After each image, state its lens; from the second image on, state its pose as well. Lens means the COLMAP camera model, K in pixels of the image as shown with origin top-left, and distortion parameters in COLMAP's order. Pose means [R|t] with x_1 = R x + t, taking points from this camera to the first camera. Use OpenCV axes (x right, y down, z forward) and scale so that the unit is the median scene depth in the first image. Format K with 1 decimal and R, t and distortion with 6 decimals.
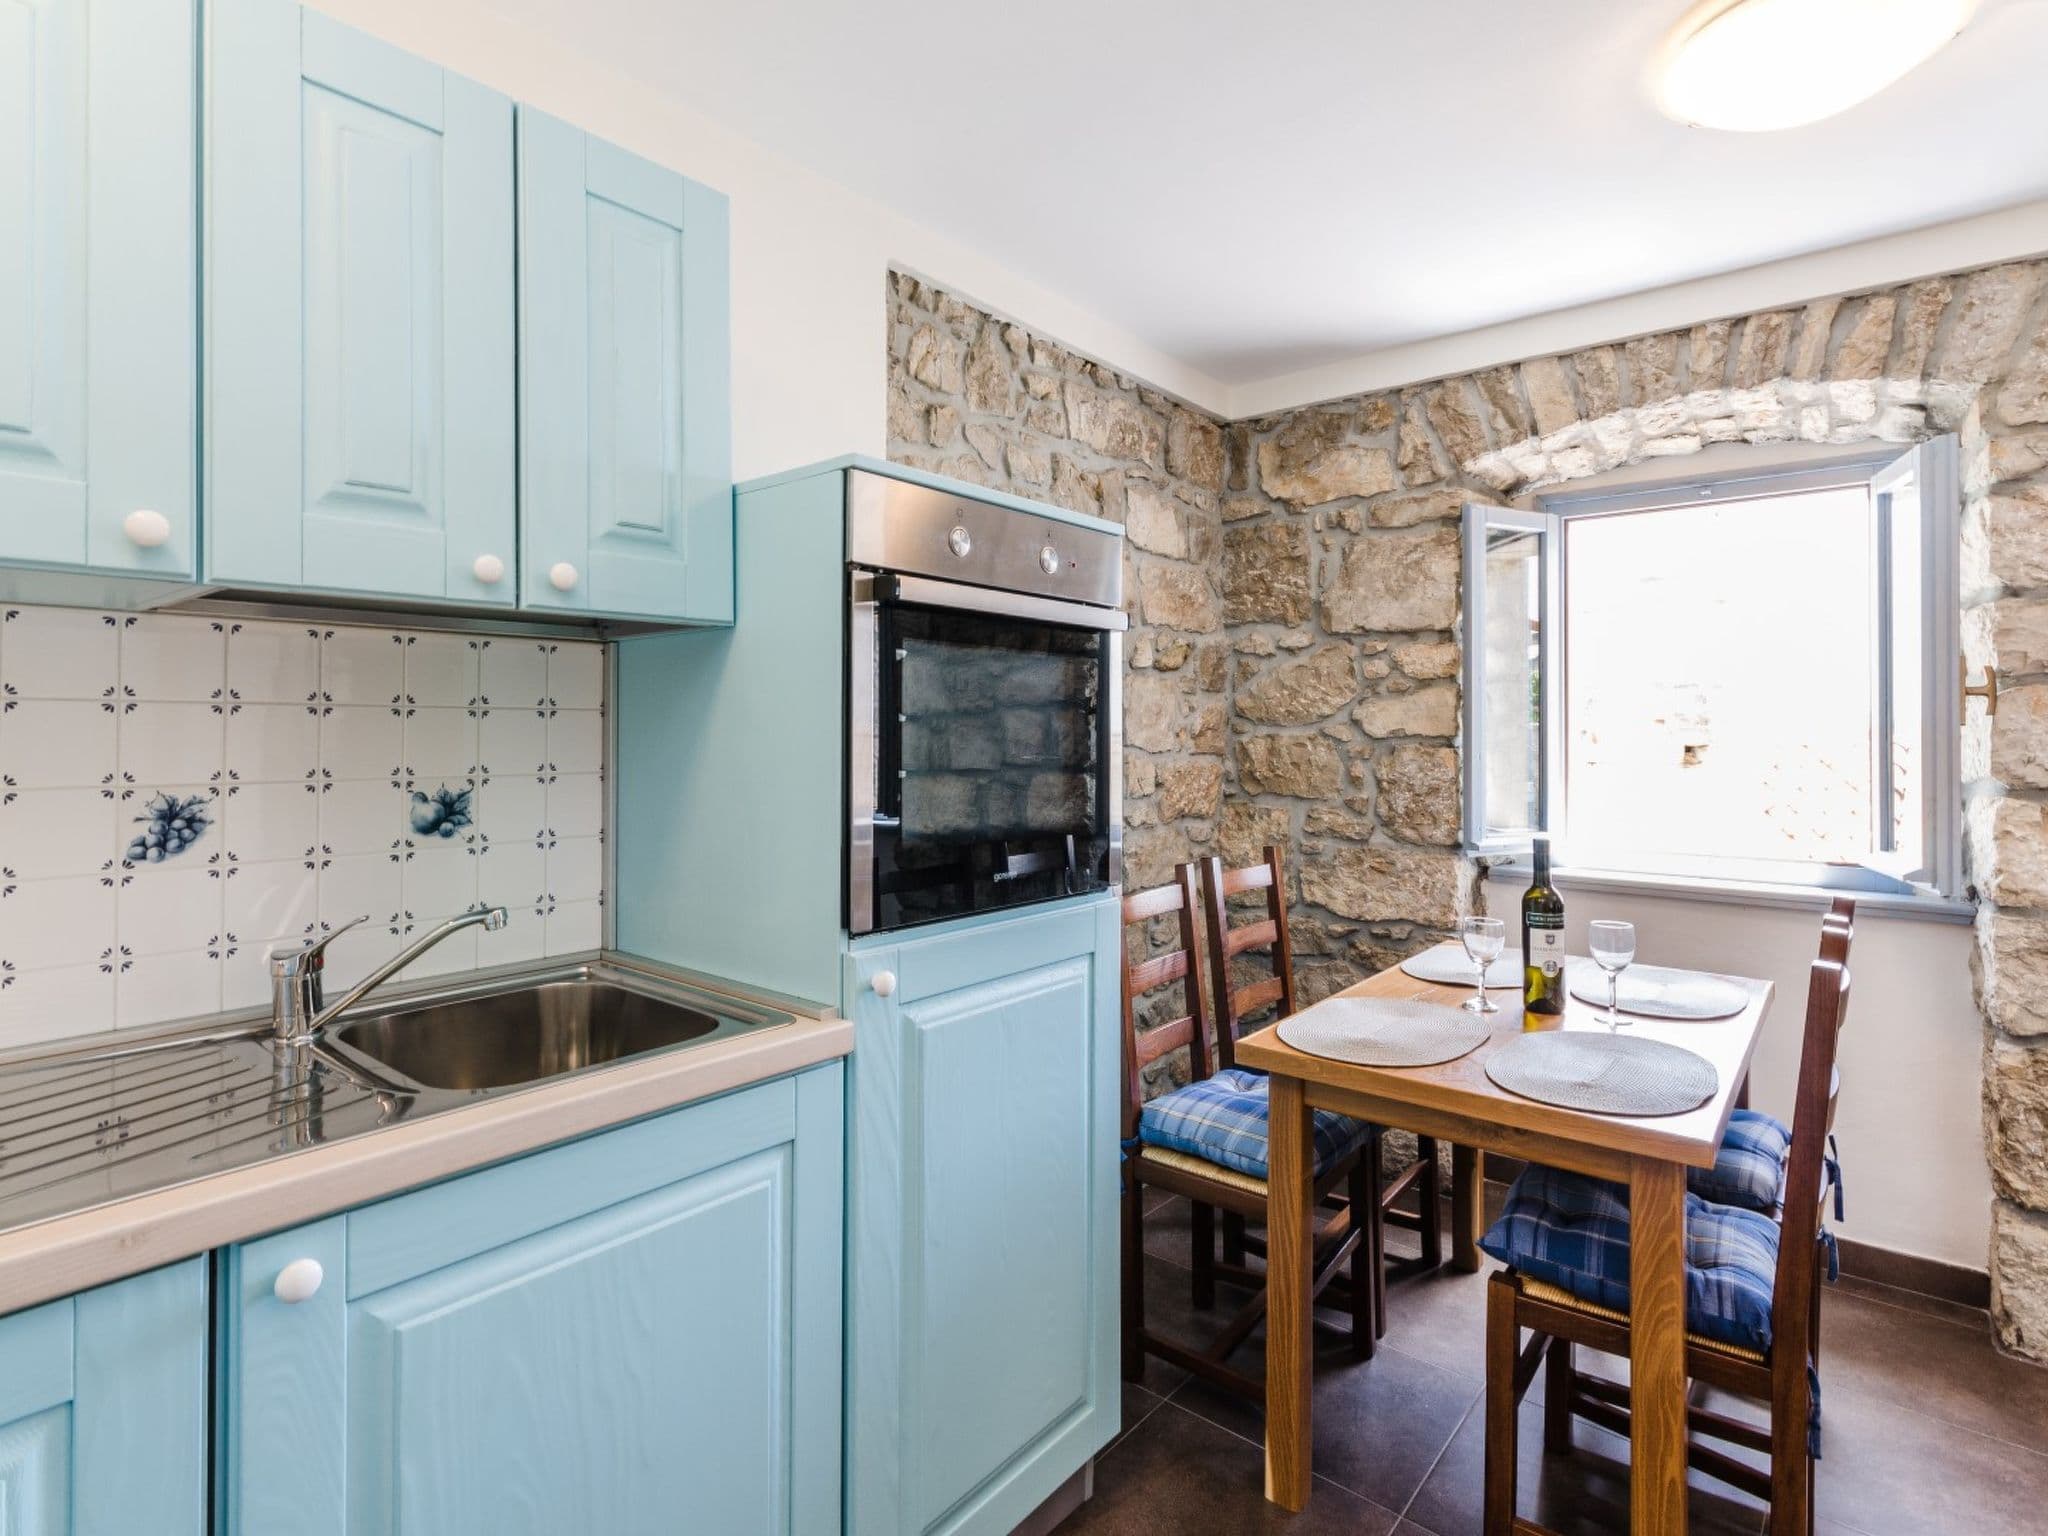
lens RADIAL K [[1047.4, 0, 1025.9], [0, 1047.4, 730.6], [0, 0, 1]] dist [0.003727, -0.002009]
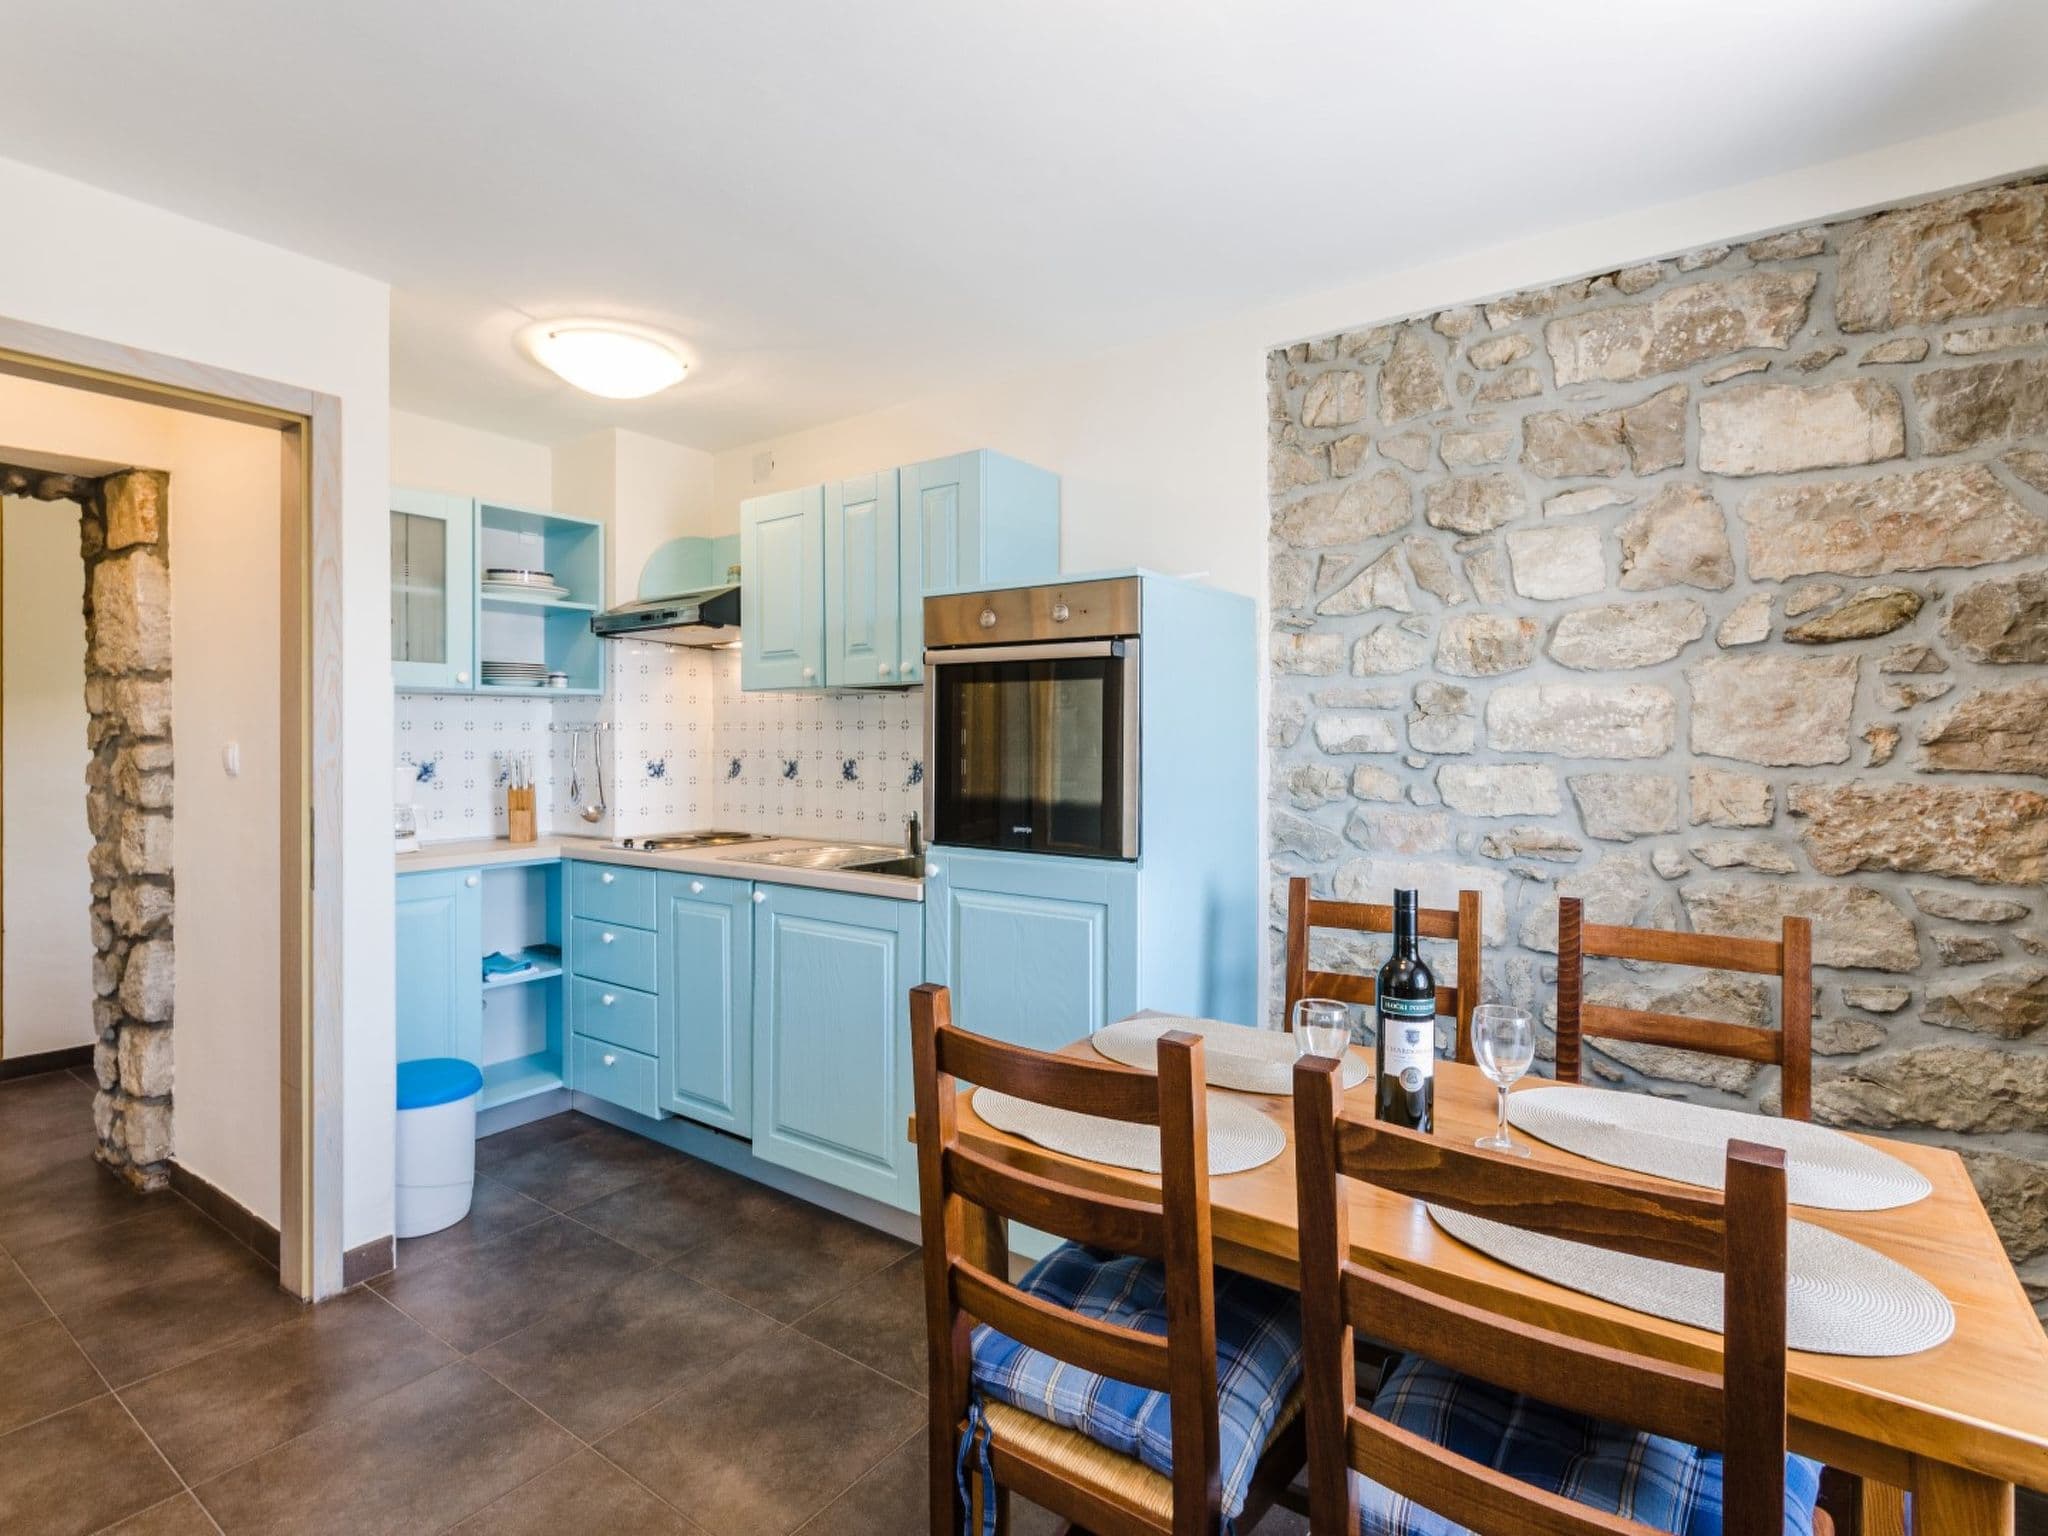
lens RADIAL K [[1047.4, 0, 1025.1], [0, 1047.4, 753.7], [0, 0, 1]] dist [0.003727, -0.002009]
pose [[0.054206, 0.013247, -0.998442, 0.937562], [-0.002186, 0.999911, 0.013148, 0.005191], [0.998527, 0.001470, 0.054230, 0.573415]]
